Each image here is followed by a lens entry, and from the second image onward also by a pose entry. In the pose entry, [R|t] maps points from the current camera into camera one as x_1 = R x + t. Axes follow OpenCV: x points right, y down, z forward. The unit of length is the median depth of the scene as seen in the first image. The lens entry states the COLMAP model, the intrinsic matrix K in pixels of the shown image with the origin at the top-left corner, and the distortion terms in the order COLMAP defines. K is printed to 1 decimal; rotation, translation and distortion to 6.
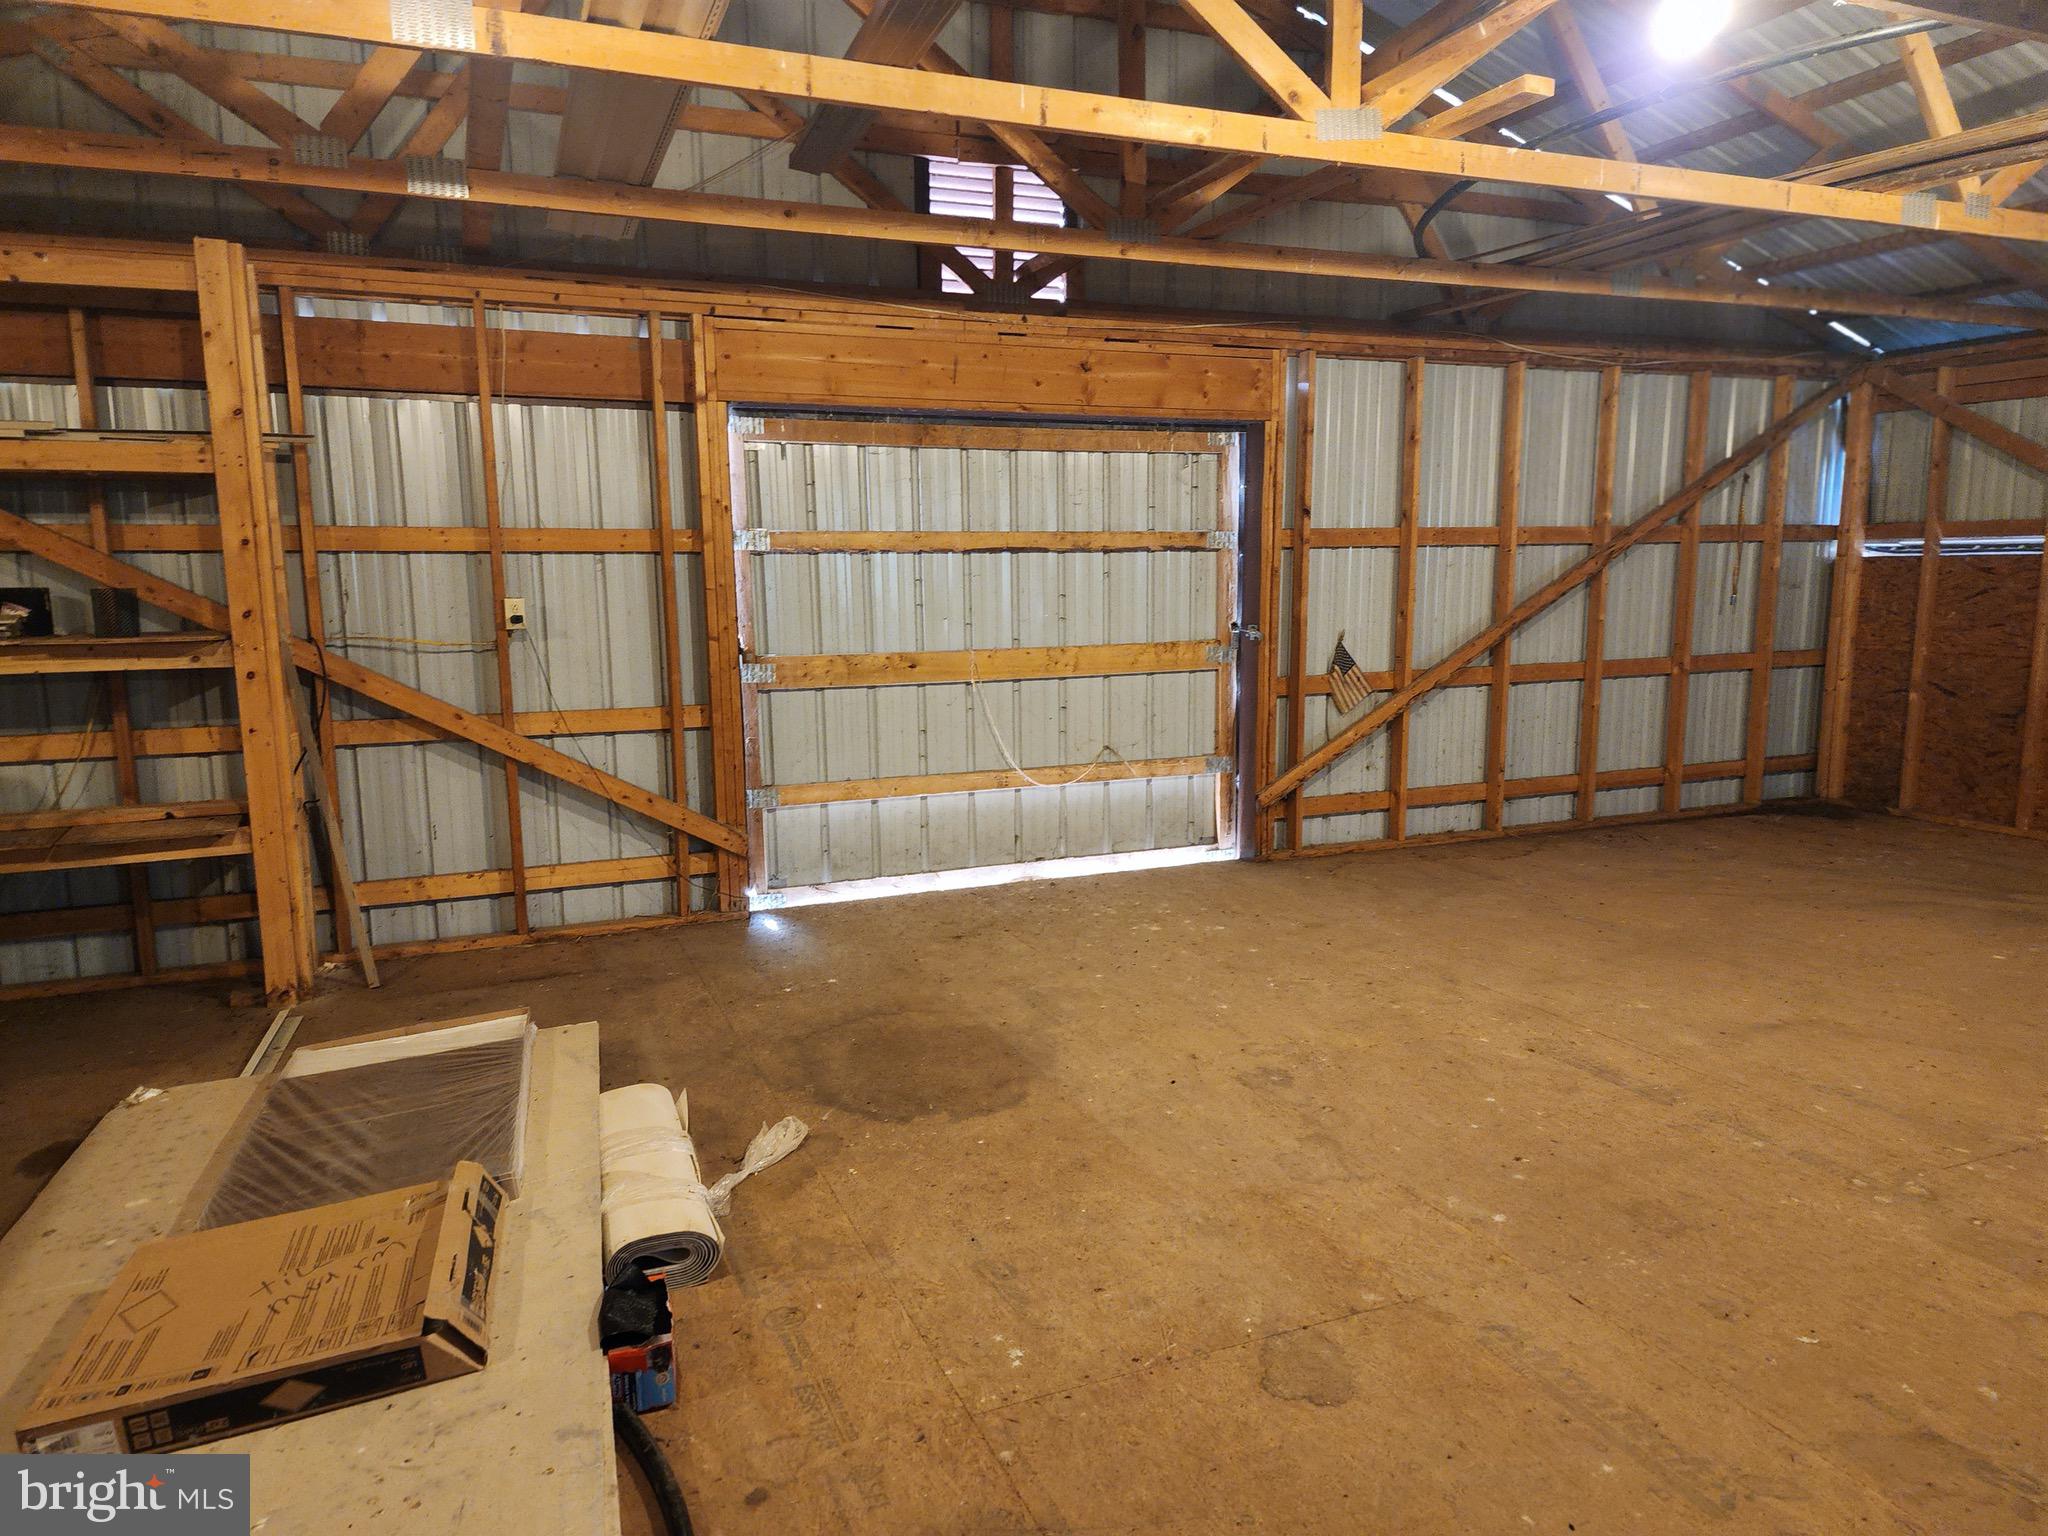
lens RADIAL K [[1375.9, 0, 1027.5], [0, 1375.9, 777.9], [0, 0, 1]] dist [0.087170, -0.028755]
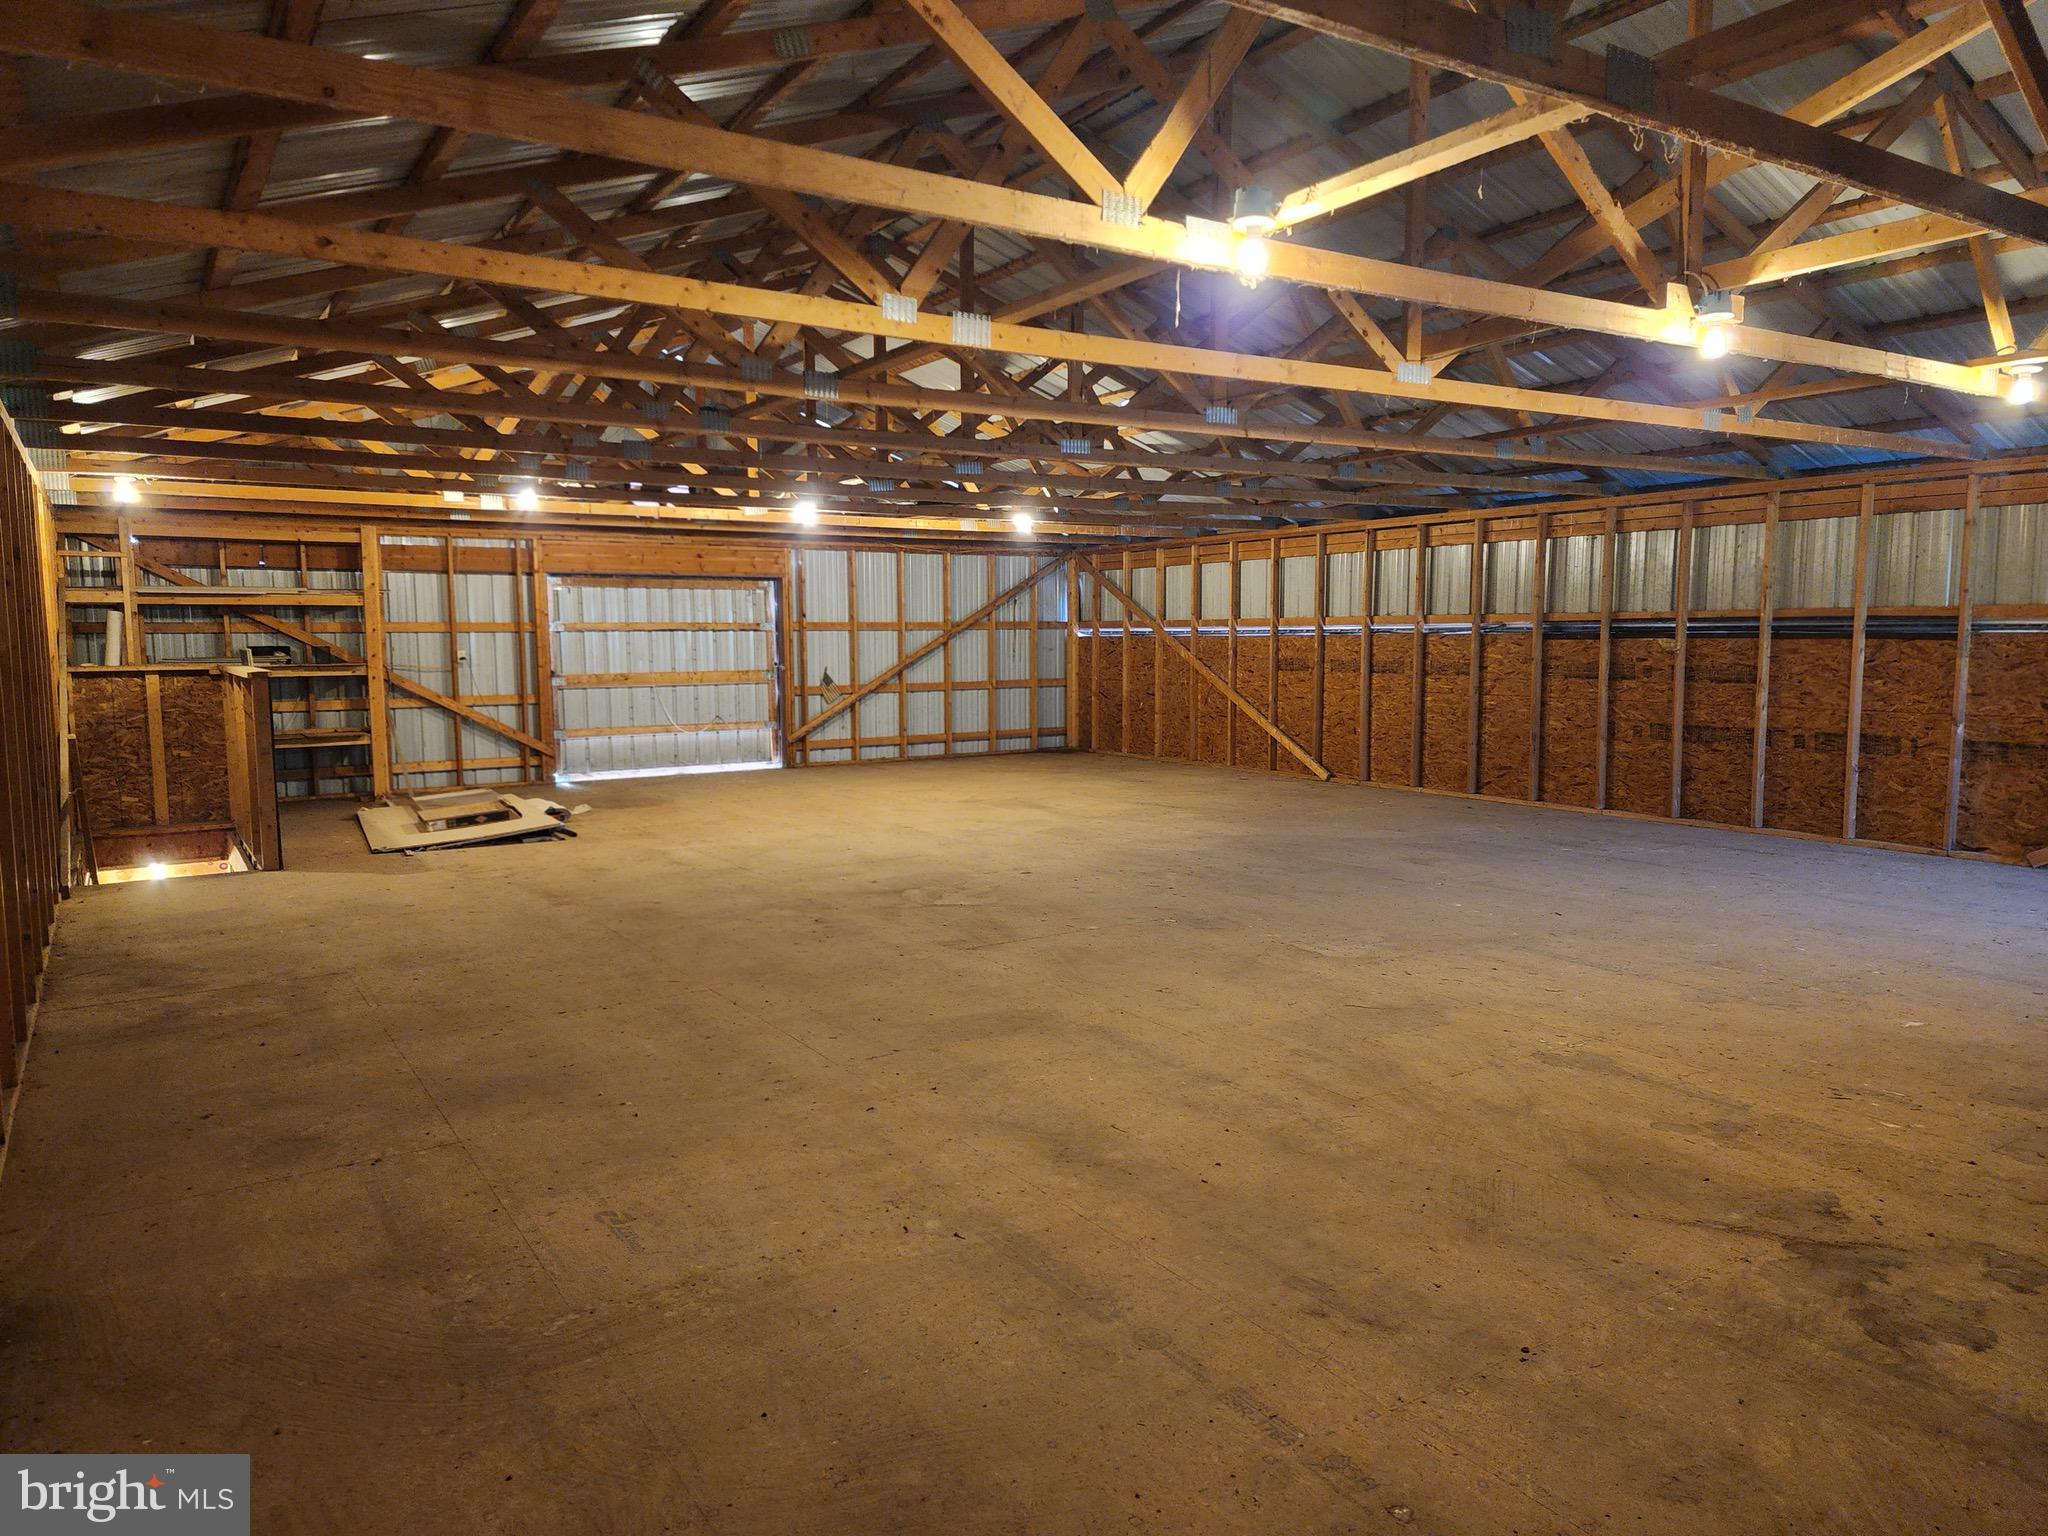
lens RADIAL K [[1375.9, 0, 1024.3], [0, 1375.9, 765.5], [0, 0, 1]] dist [0.087170, -0.028755]
pose [[0.981733, -0.014079, 0.189744, 0.124935], [0.023918, 0.998479, -0.049668, 0.188142], [-0.188757, 0.053299, 0.980576, -1.358401]]
